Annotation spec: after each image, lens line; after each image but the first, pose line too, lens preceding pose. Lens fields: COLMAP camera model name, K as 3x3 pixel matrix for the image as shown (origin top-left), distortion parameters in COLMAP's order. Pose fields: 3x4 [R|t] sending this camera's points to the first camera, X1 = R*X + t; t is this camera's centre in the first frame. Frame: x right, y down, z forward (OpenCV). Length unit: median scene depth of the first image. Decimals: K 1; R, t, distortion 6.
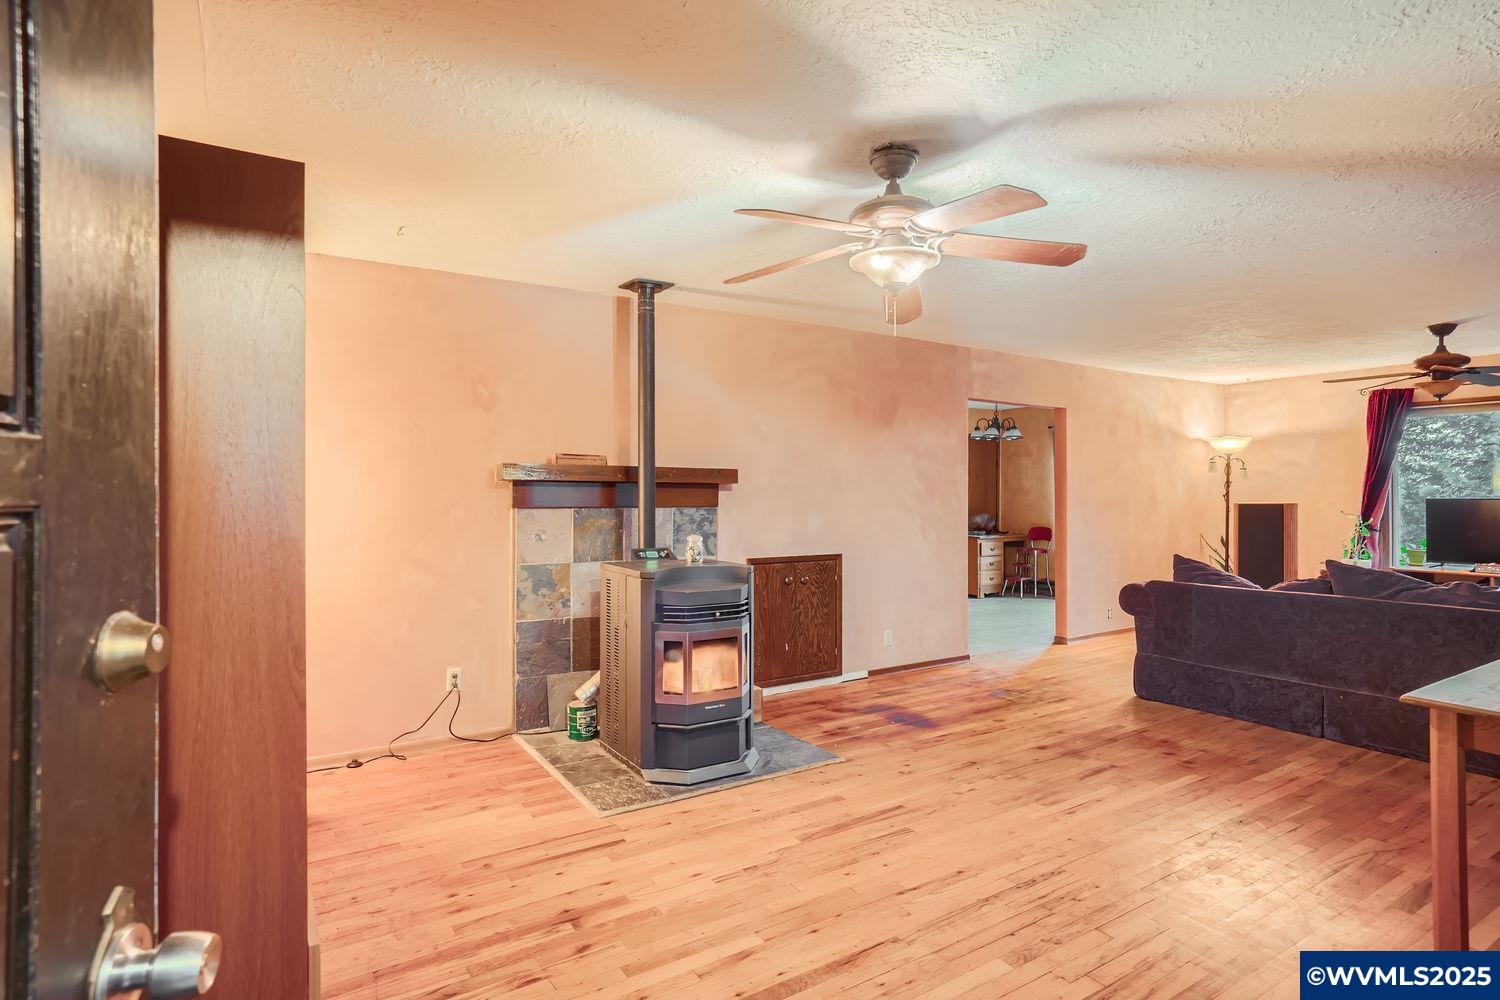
lens RADIAL K [[787.1, 0, 743.3], [0, 787.1, 502.1], [0, 0, 1]] dist [-0.004880, 0.016490]
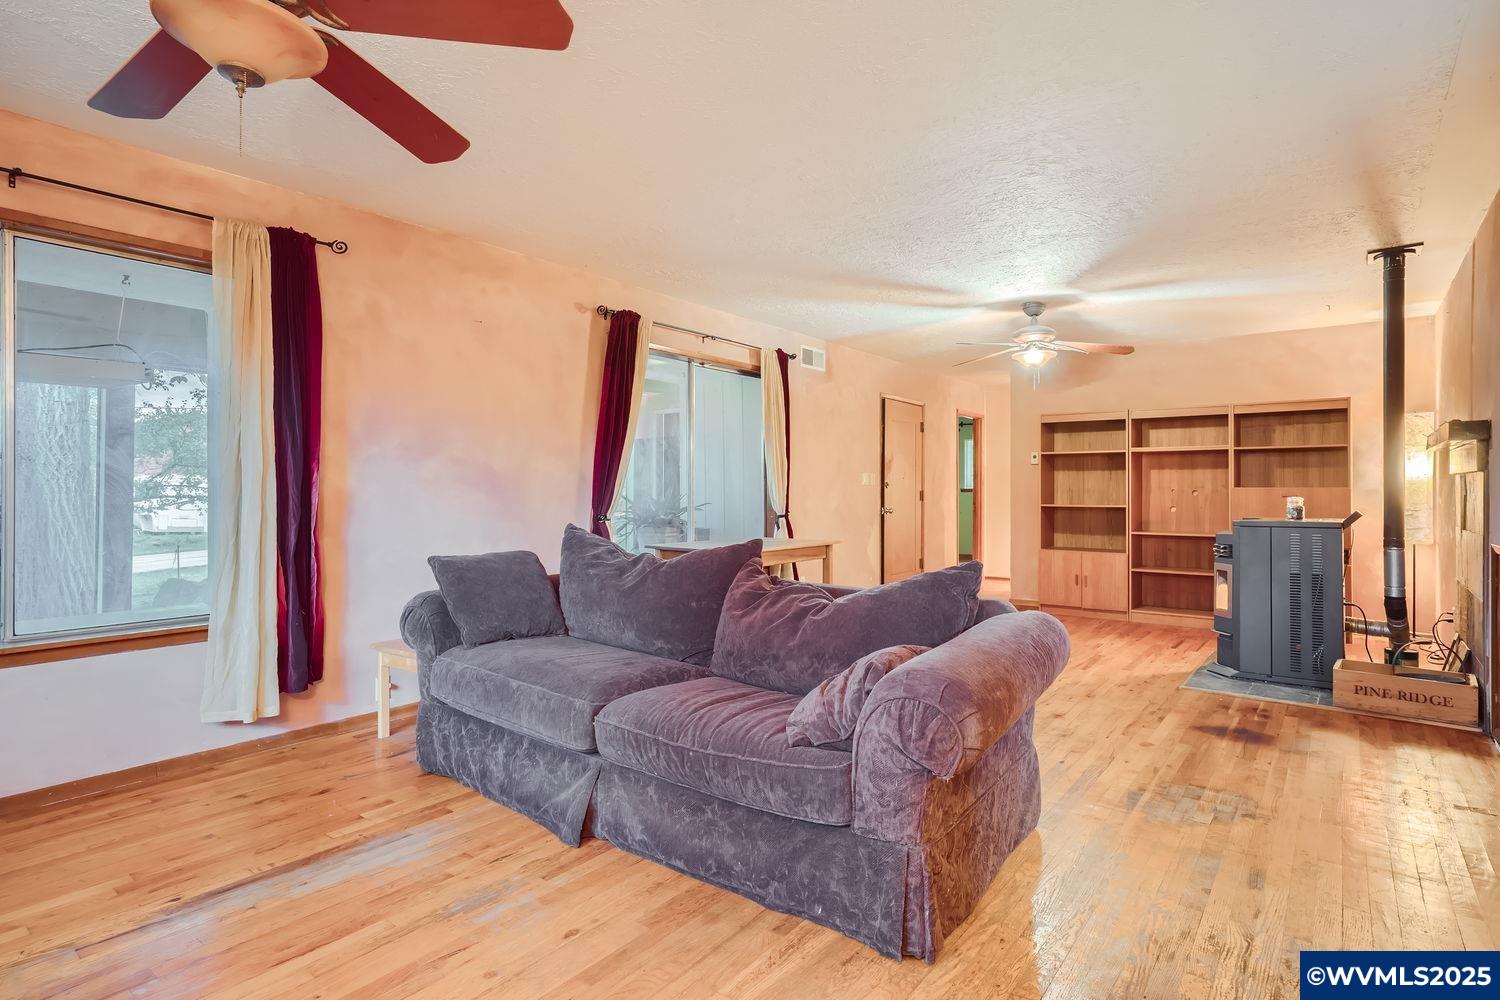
lens RADIAL K [[787.1, 0, 743.3], [0, 787.1, 502.1], [0, 0, 1]] dist [-0.004880, 0.016490]
pose [[-0.941713, 0.009046, -0.336297, 0.980348], [0.000248, 0.999657, 0.026195, 0.020482], [0.336418, 0.024585, -0.941392, 1.629869]]
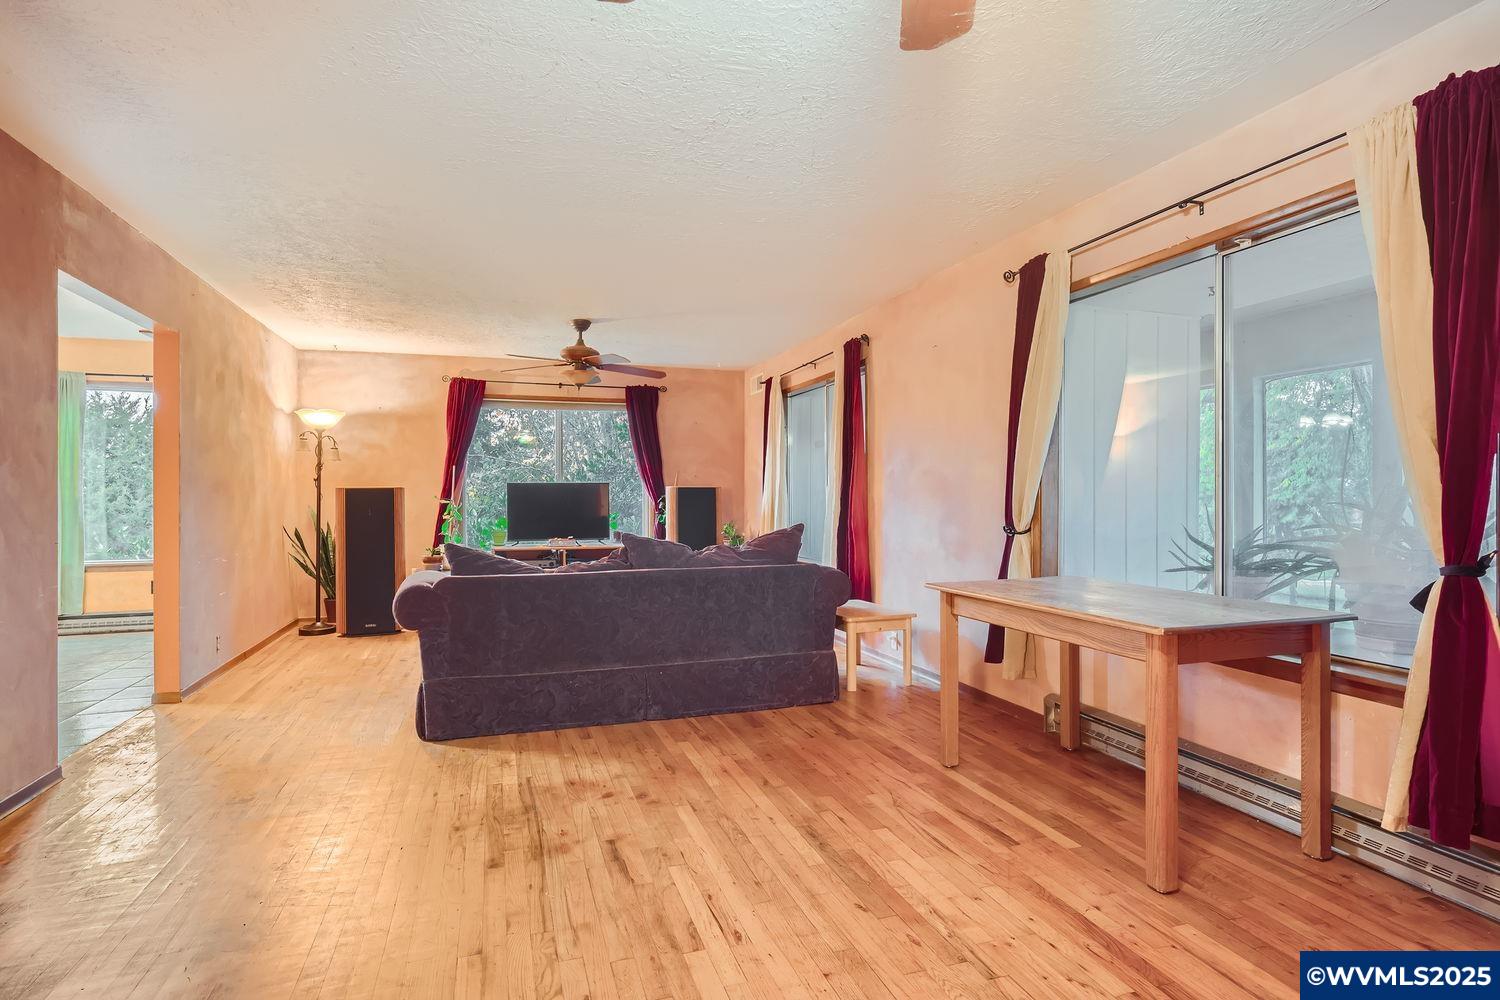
lens RADIAL K [[787.1, 0, 743.3], [0, 787.1, 502.1], [0, 0, 1]] dist [-0.004880, 0.016490]
pose [[0.261310, -0.007292, 0.965227, -0.136080], [0.014584, 0.999887, 0.003605, 0.033056], [-0.965145, 0.013134, 0.261387, 0.600960]]
